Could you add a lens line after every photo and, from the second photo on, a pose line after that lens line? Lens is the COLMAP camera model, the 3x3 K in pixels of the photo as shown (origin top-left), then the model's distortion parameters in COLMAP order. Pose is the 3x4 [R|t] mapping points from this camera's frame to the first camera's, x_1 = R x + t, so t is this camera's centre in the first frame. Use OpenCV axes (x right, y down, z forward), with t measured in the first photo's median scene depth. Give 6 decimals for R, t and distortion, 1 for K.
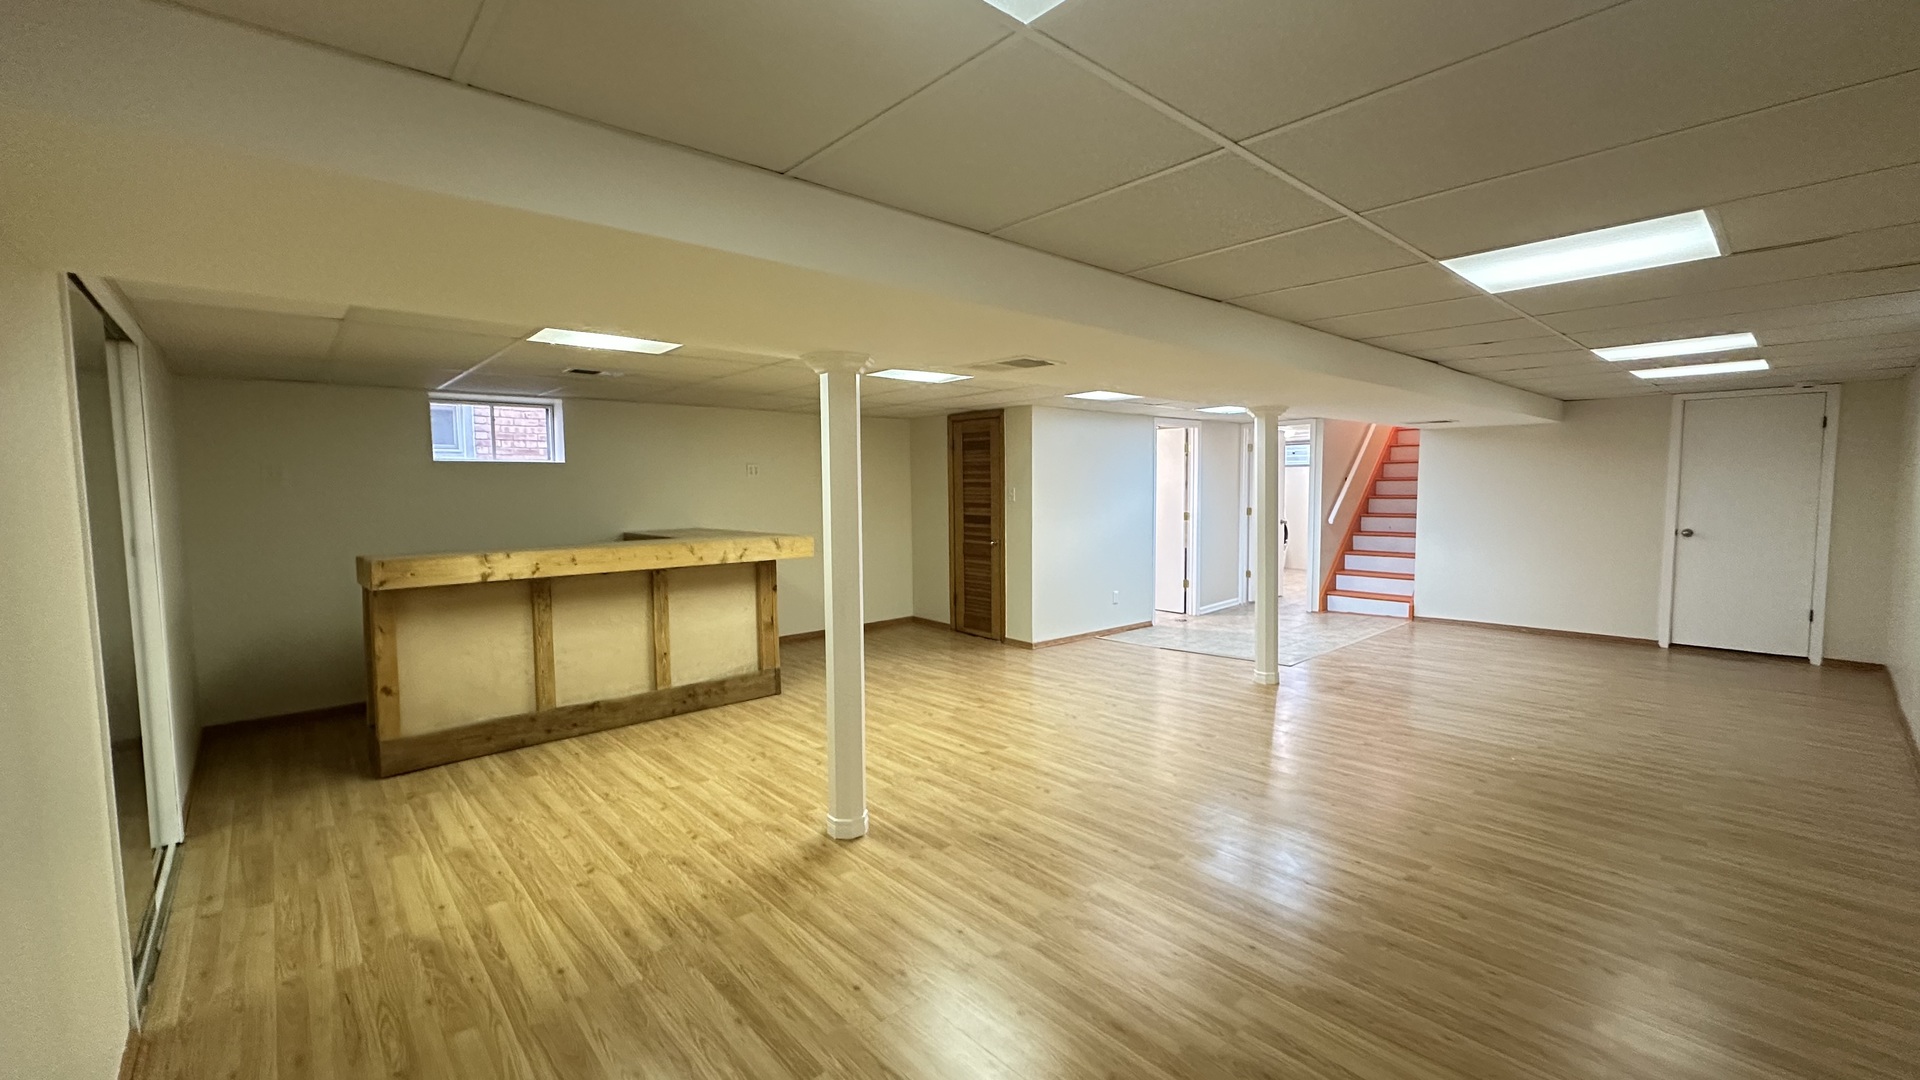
lens RADIAL K [[760.9, 0, 960.0], [0, 760.9, 540.0], [0, 0, 1]] dist [-0.000626, 0.000291]
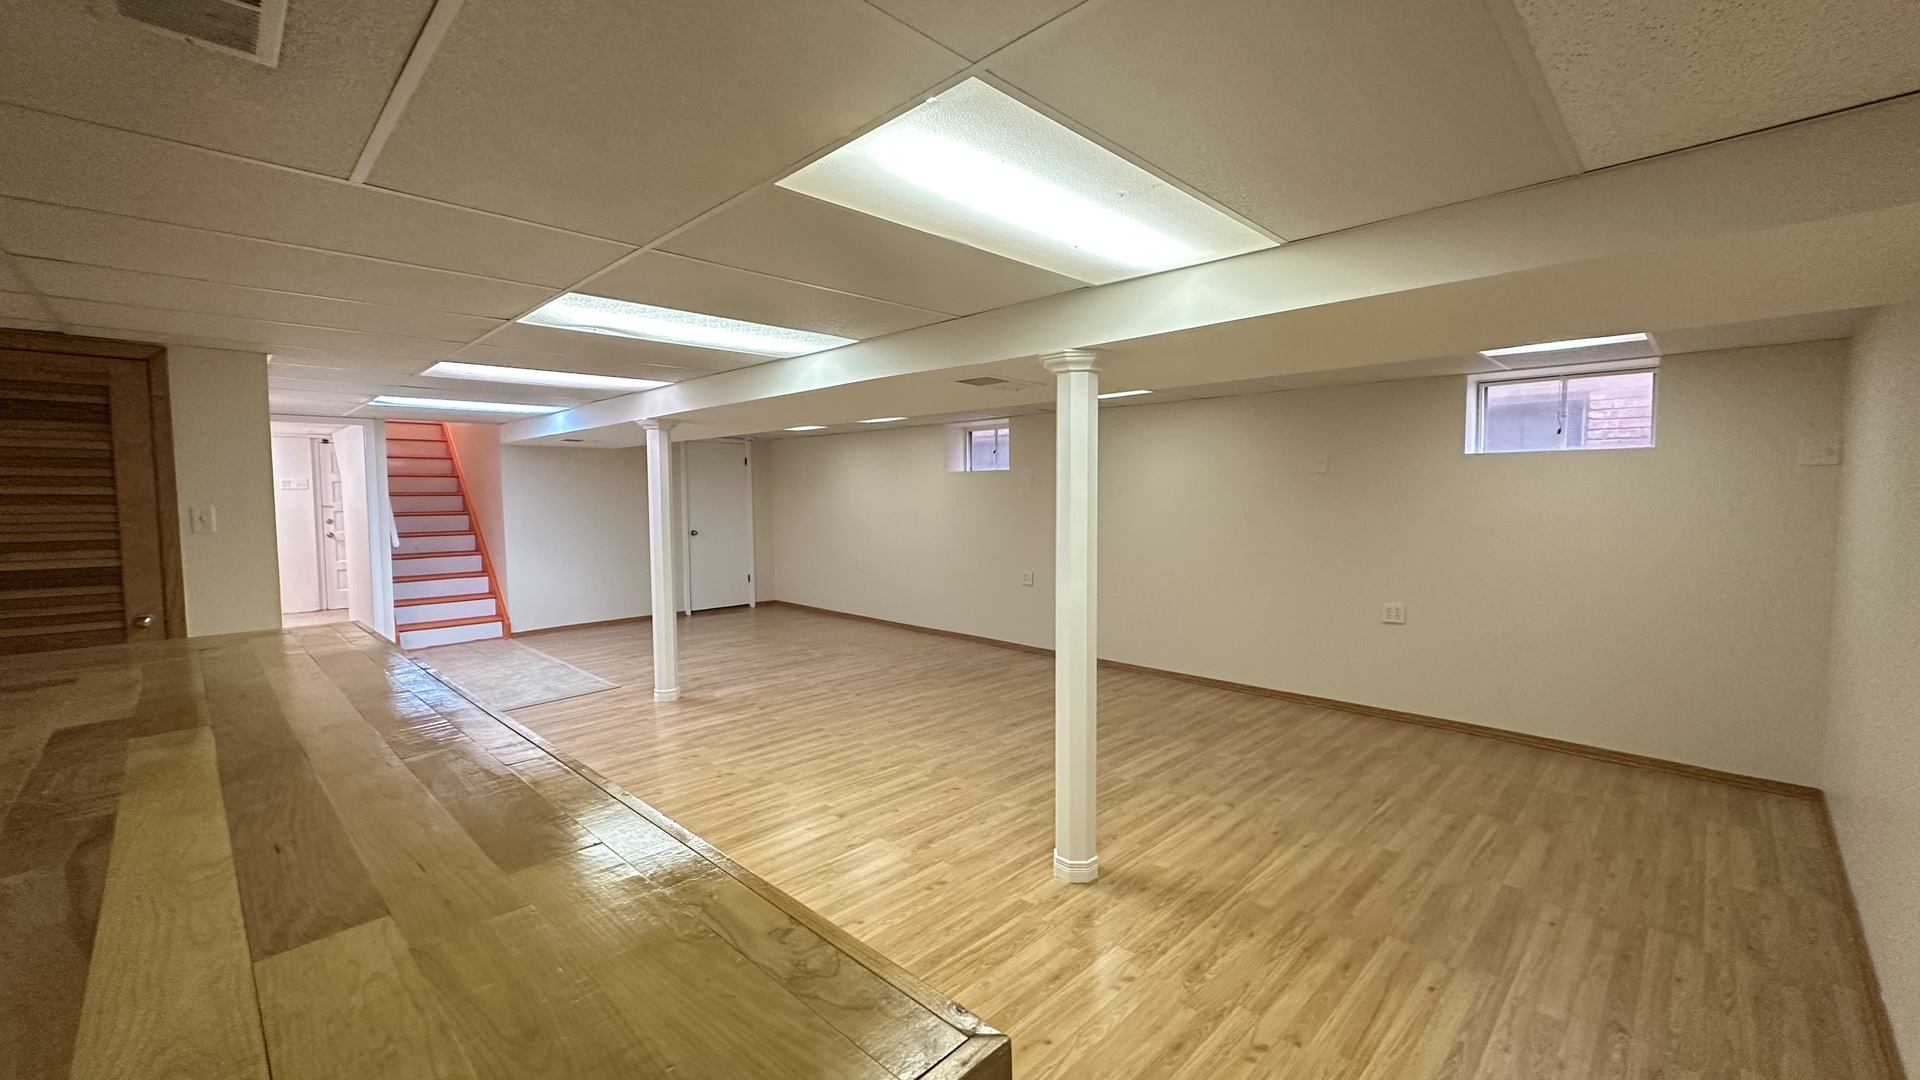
lens RADIAL K [[773.7, 0, 955.3], [0, 773.7, 504.0], [0, 0, 1]] dist [-0.000698, 0.000034]
pose [[-0.055473, -0.006209, 0.998441, -0.942386], [0.078206, 0.996881, 0.010544, -0.069944], [-0.995393, 0.078669, -0.054814, 1.030032]]
